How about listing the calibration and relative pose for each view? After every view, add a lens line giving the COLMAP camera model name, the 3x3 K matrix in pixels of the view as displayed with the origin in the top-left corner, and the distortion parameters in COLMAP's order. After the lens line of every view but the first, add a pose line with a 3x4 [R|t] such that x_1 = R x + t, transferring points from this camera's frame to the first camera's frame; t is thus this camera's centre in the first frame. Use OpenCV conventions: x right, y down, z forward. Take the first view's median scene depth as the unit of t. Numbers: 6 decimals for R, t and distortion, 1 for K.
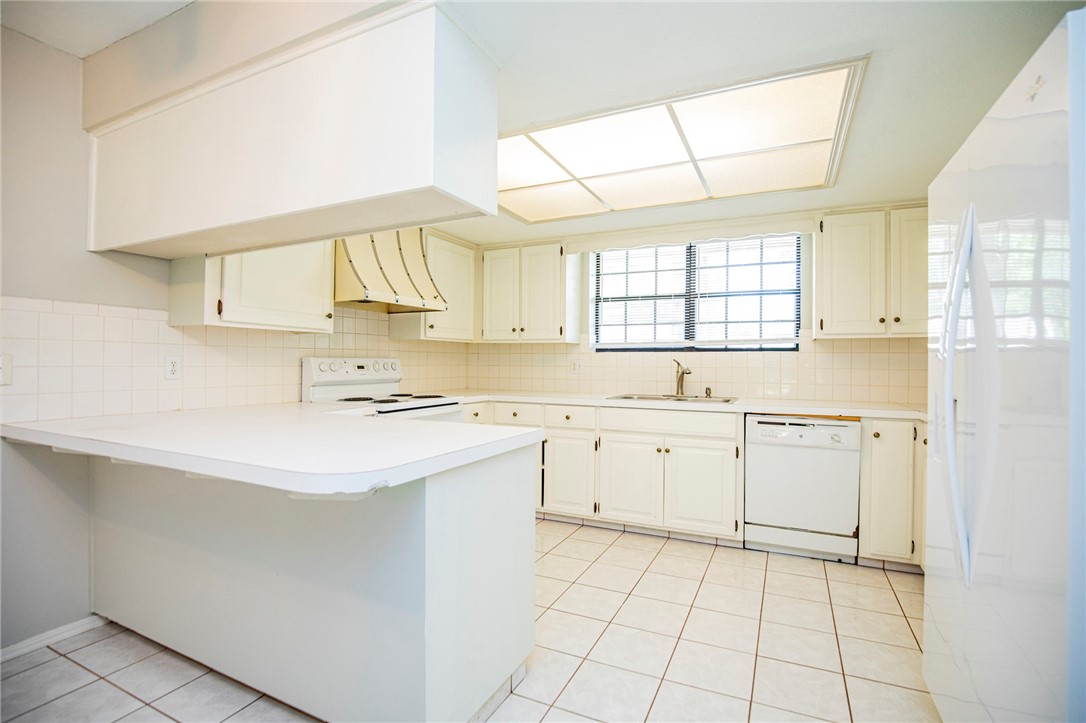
lens RADIAL K [[502.7, 0, 552.3], [0, 502.7, 359.0], [0, 0, 1]] dist [-0.030883, 0.004935]
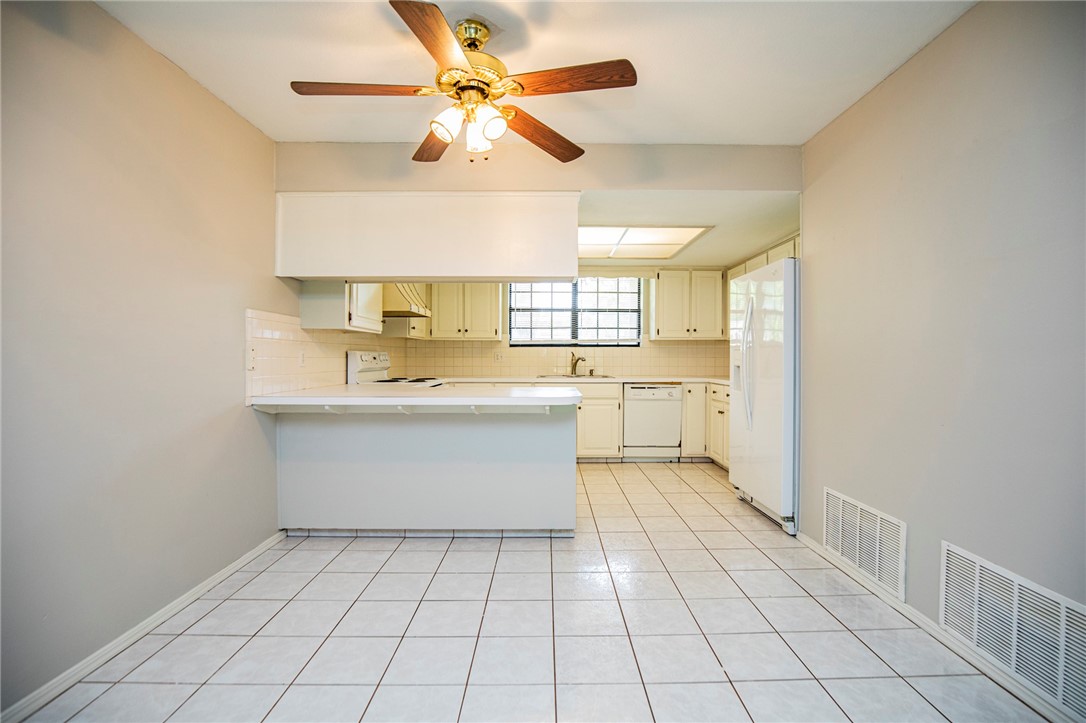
lens RADIAL K [[502.7, 0, 552.3], [0, 502.7, 359.0], [0, 0, 1]] dist [-0.030883, 0.004935]
pose [[0.899477, -0.008273, 0.436890, -0.501235], [0.002709, 0.999907, 0.013356, 0.001823], [-0.436960, -0.010830, 0.899416, -0.380091]]
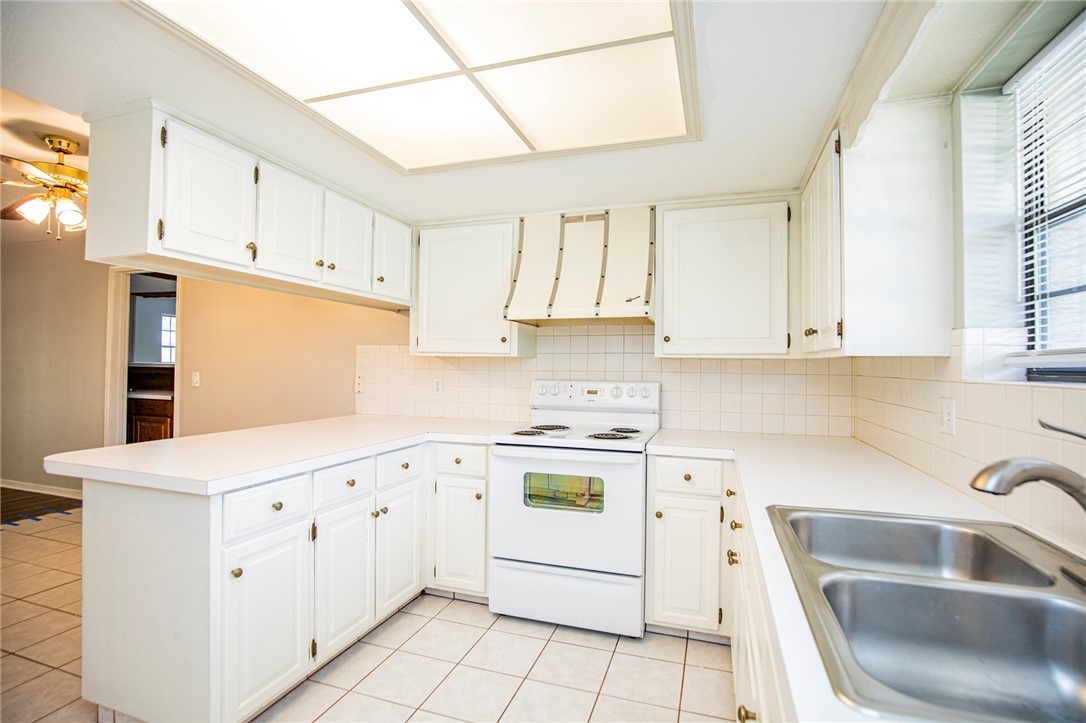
lens RADIAL K [[502.7, 0, 552.3], [0, 502.7, 359.0], [0, 0, 1]] dist [-0.030883, 0.004935]
pose [[0.123349, -0.019175, -0.992178, 0.440699], [-0.005510, 0.999785, -0.020007, -0.021752], [0.992348, 0.007935, 0.123217, 0.771489]]
